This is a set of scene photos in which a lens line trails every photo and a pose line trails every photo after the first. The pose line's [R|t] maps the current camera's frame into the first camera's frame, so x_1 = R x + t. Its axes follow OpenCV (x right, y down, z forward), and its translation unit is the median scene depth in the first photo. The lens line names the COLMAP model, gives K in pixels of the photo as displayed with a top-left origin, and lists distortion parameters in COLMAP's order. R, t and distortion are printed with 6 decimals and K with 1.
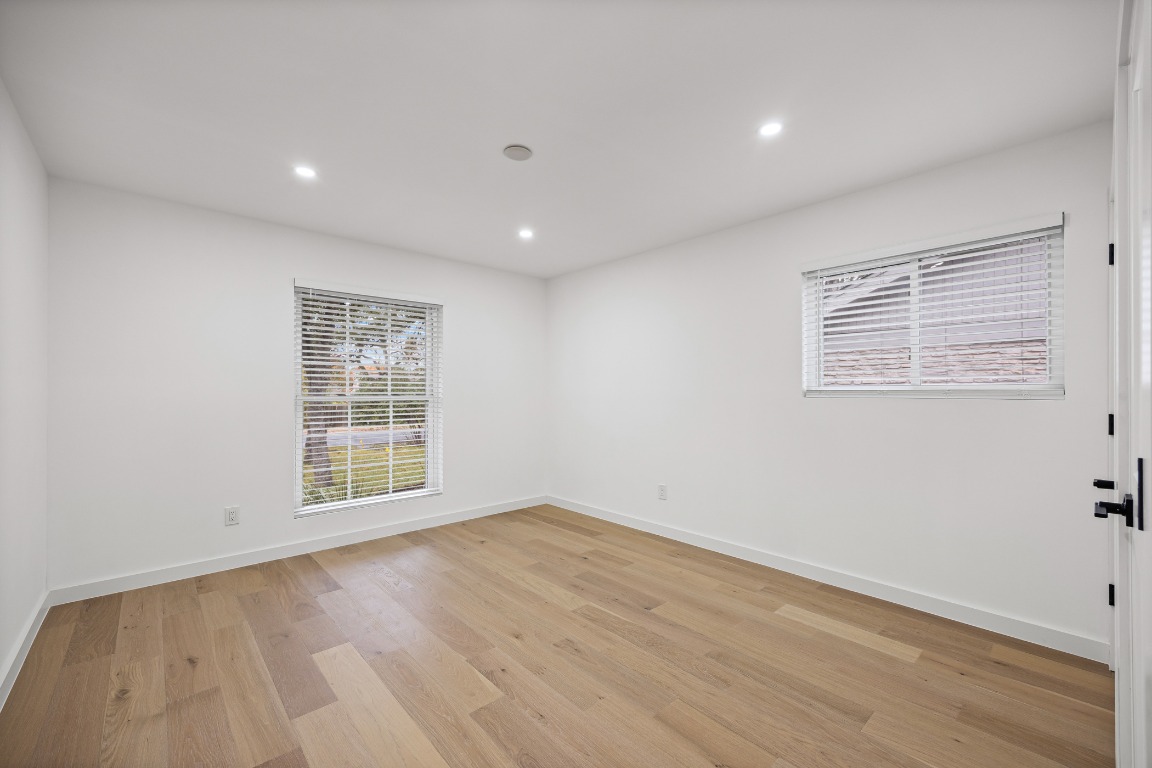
lens RADIAL K [[465.5, 0, 578.5], [0, 465.5, 387.0], [0, 0, 1]] dist [0.001382, 0.000401]
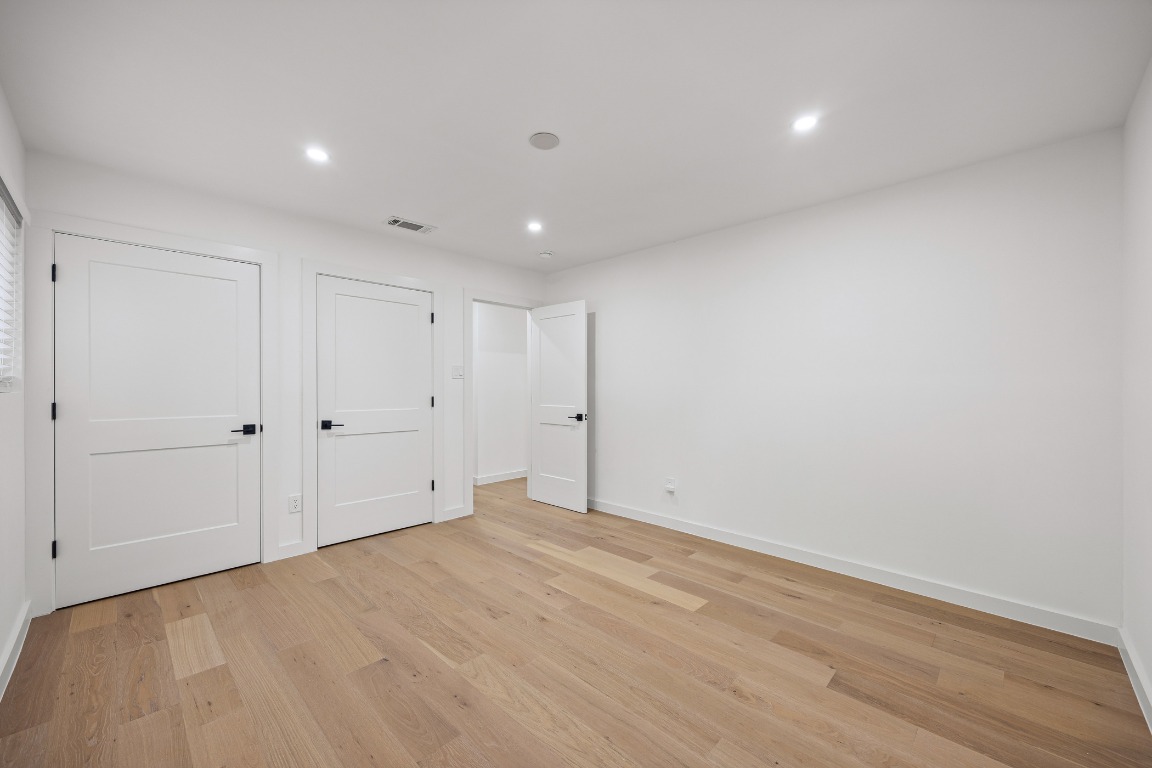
lens RADIAL K [[459.2, 0, 570.0], [0, 459.2, 391.6], [0, 0, 1]] dist [-0.001028, -0.000235]
pose [[-0.999418, -0.002414, -0.034039, -0.157572], [-0.002169, 0.999971, -0.007236, 0.032035], [0.034056, -0.007158, -0.999394, 2.068430]]
